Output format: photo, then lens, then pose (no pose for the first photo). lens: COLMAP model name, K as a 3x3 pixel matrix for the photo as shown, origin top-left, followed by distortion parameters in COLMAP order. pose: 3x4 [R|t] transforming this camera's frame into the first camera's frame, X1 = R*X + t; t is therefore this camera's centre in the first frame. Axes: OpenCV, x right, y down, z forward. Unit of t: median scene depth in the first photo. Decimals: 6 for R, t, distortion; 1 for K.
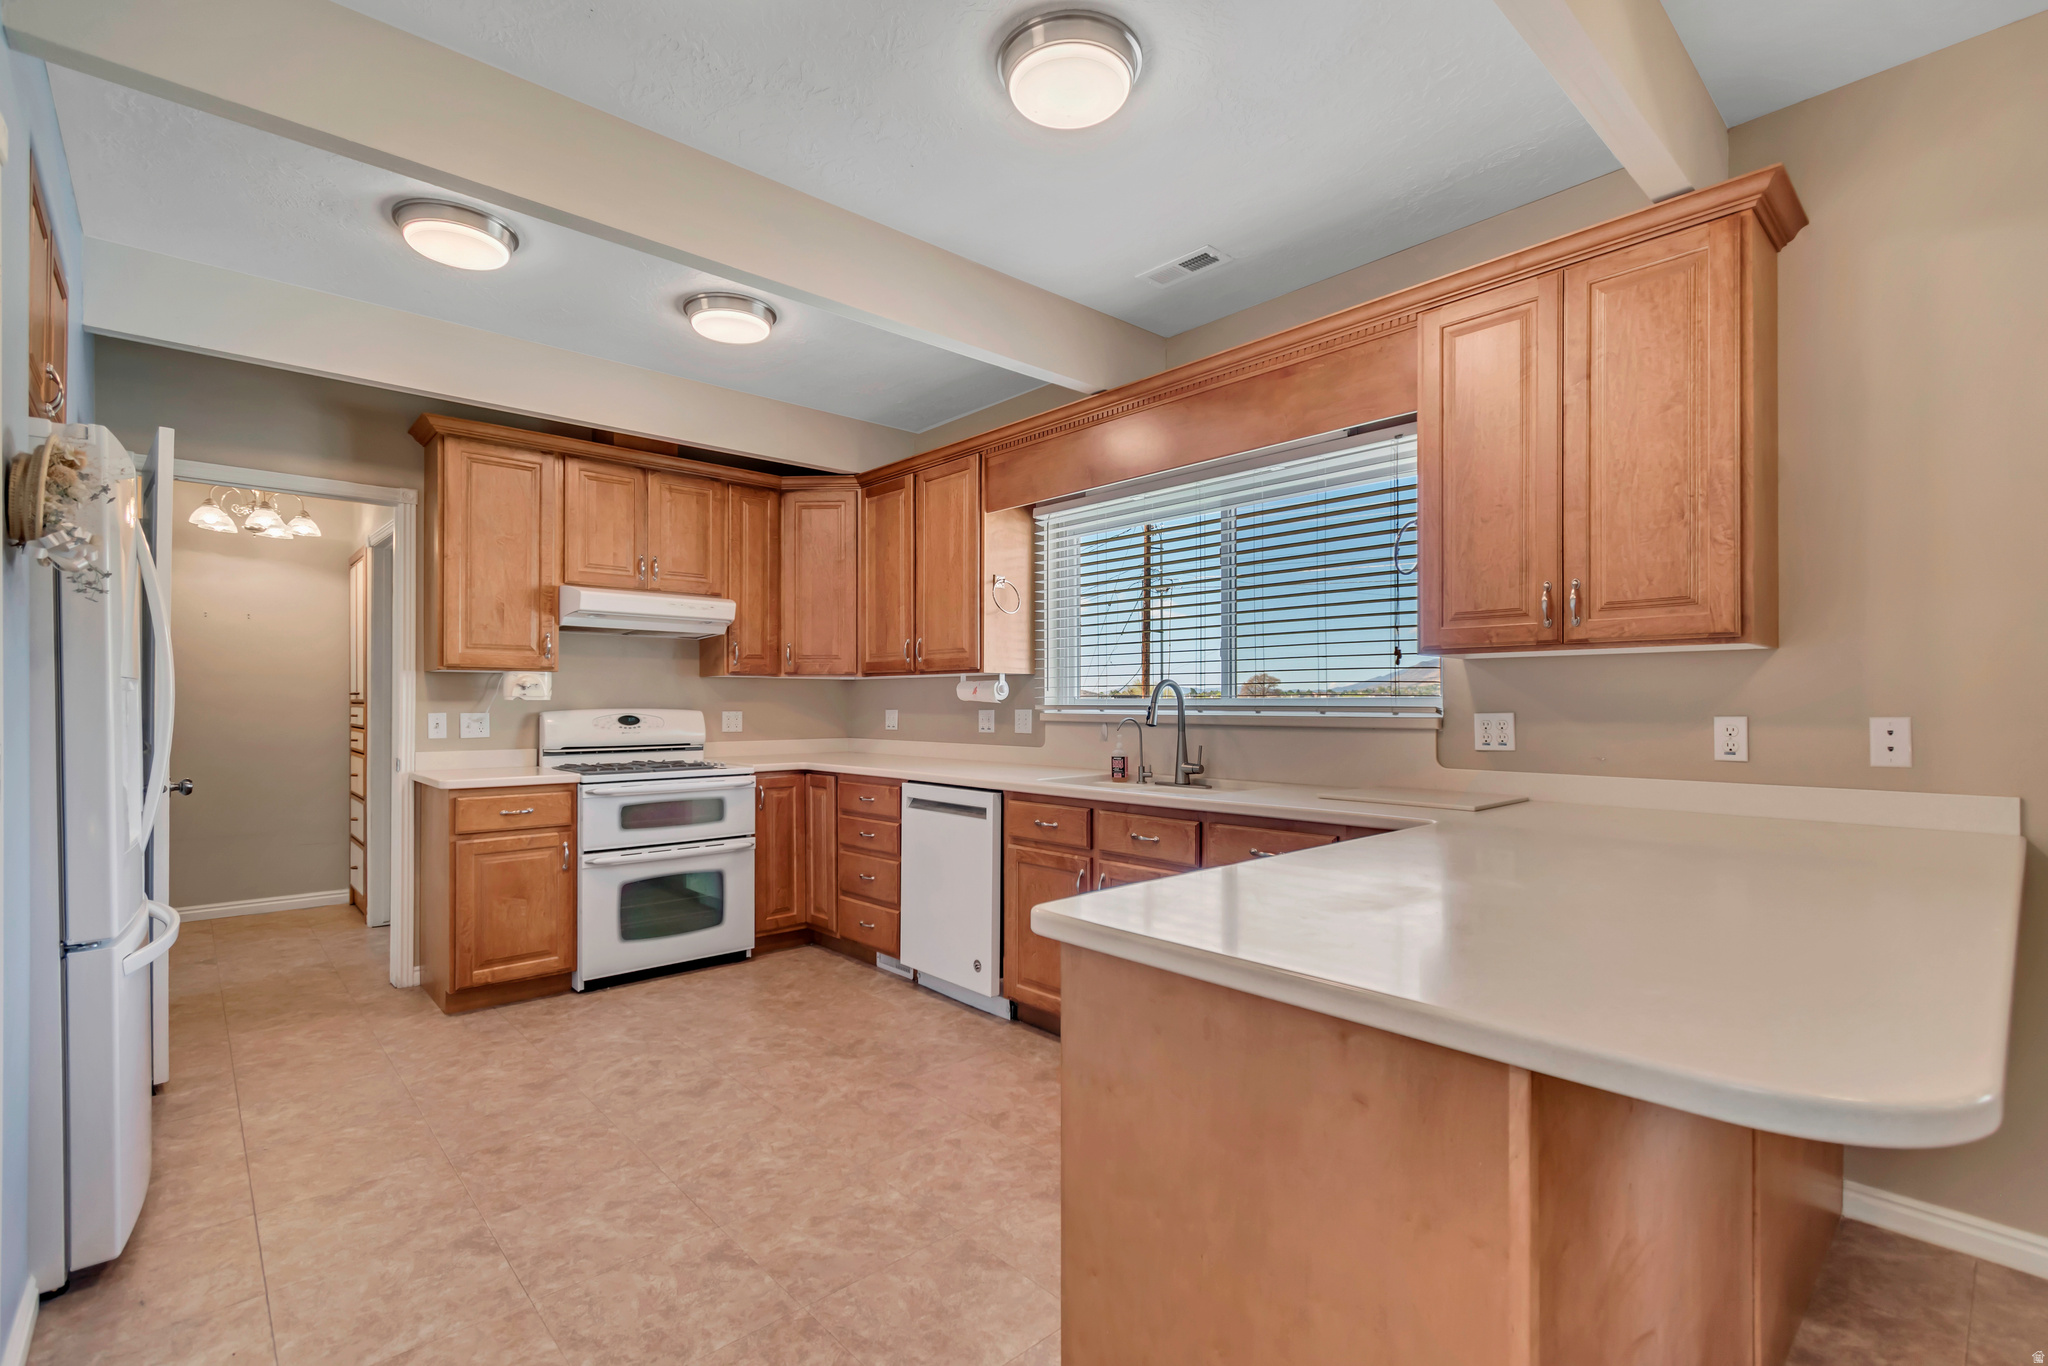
lens RADIAL K [[924.7, 0, 1024.0], [0, 924.7, 683.0], [0, 0, 1]] dist [0.010277, -0.000342]
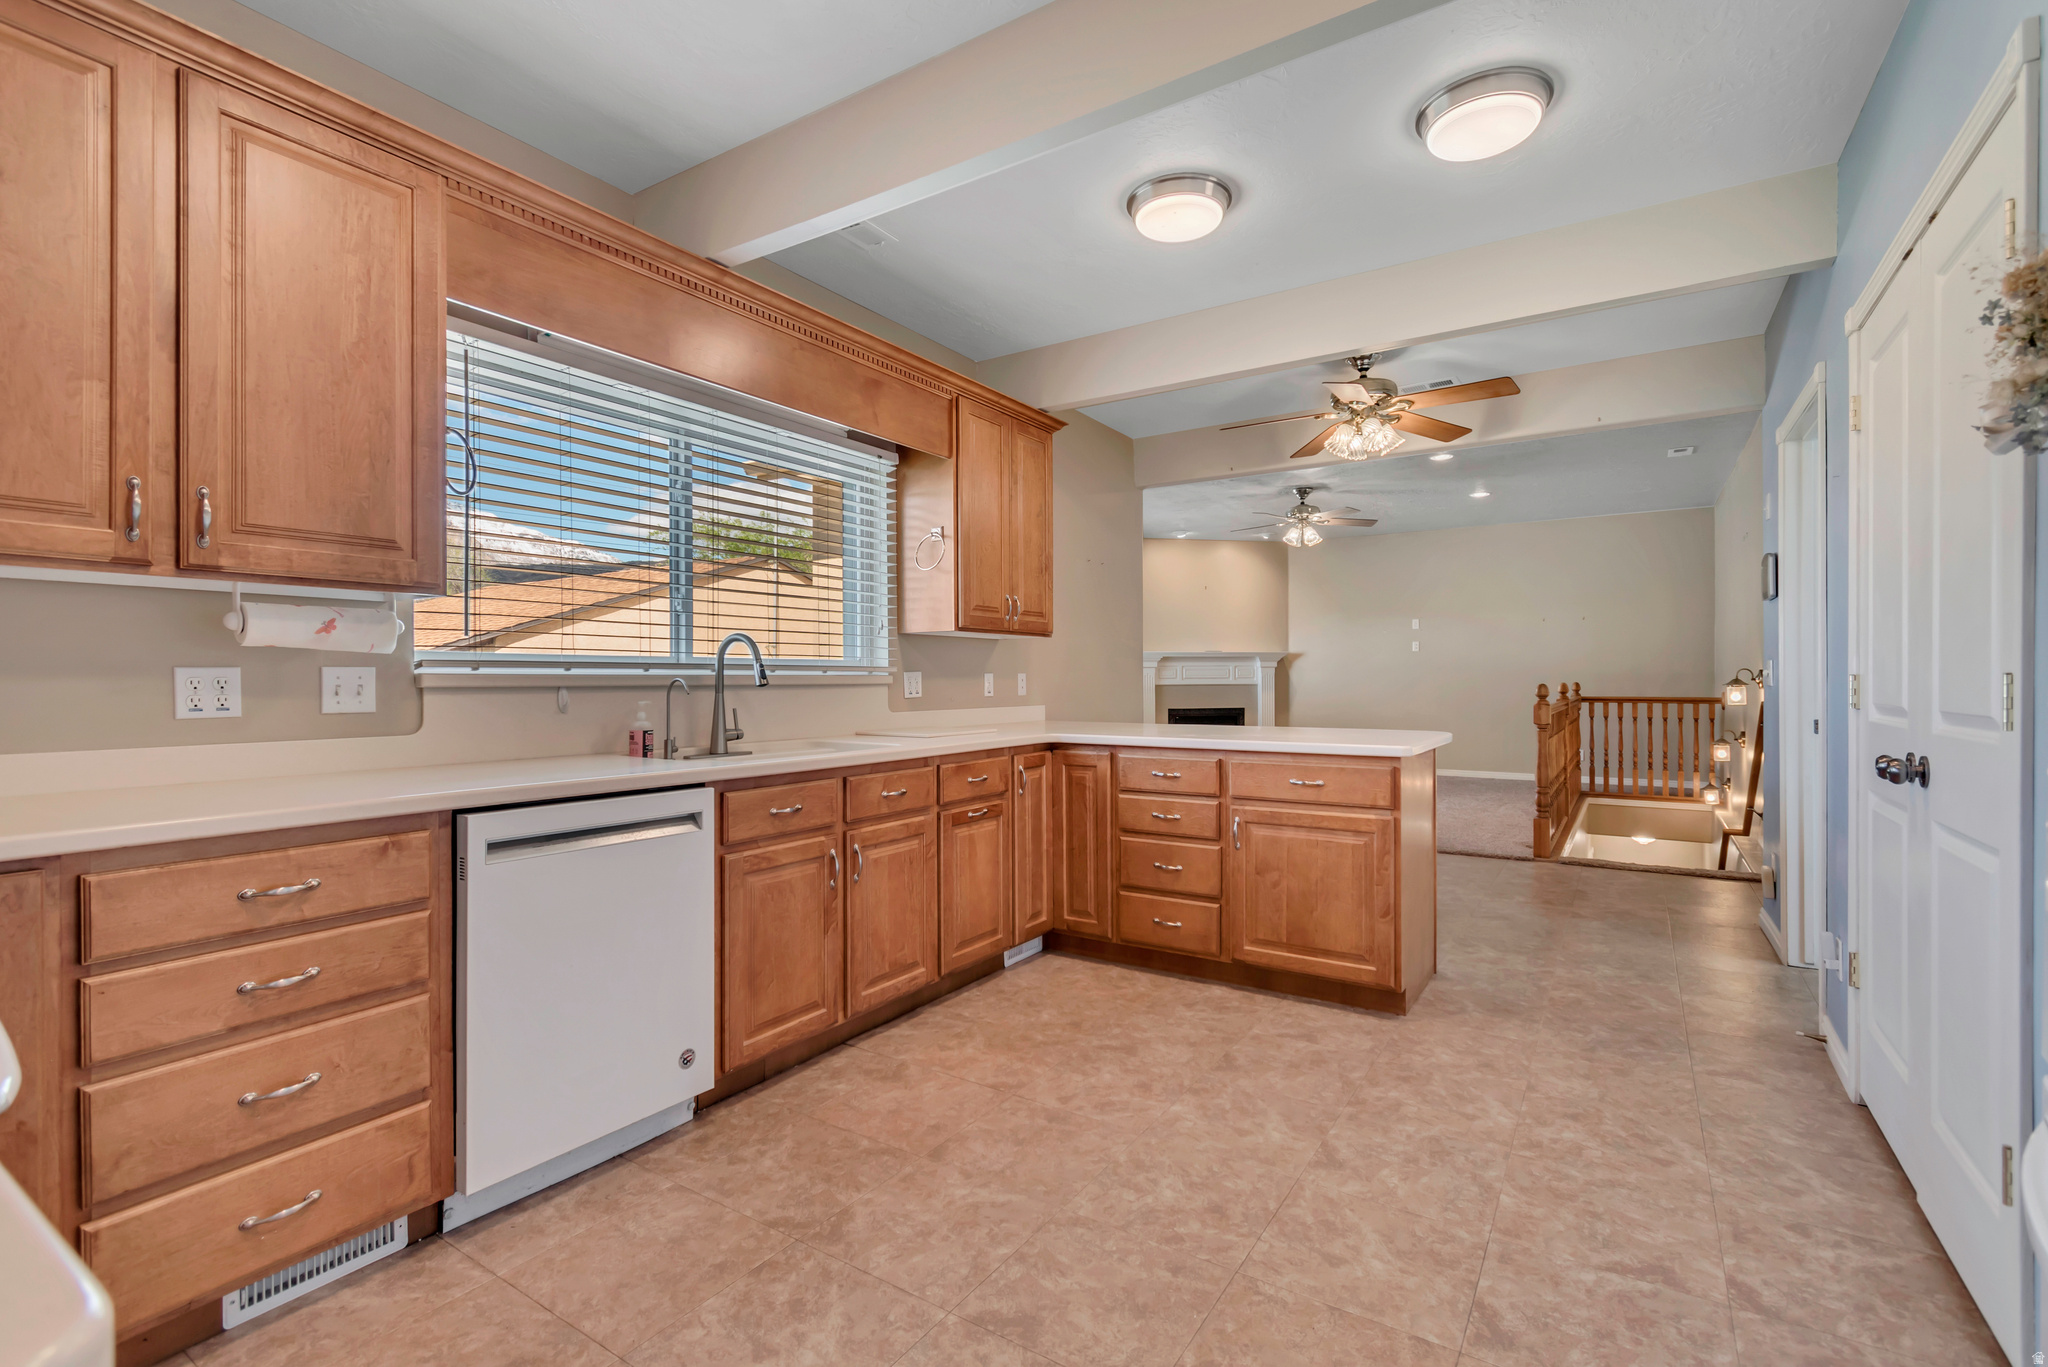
lens RADIAL K [[924.7, 0, 1024.0], [0, 924.7, 683.5], [0, 0, 1]] dist [0.010277, -0.000342]
pose [[-0.252525, -0.001191, 0.967590, -0.900491], [-0.017930, 0.999833, -0.003449, 0.049089], [-0.967424, -0.018220, -0.252504, 1.146163]]
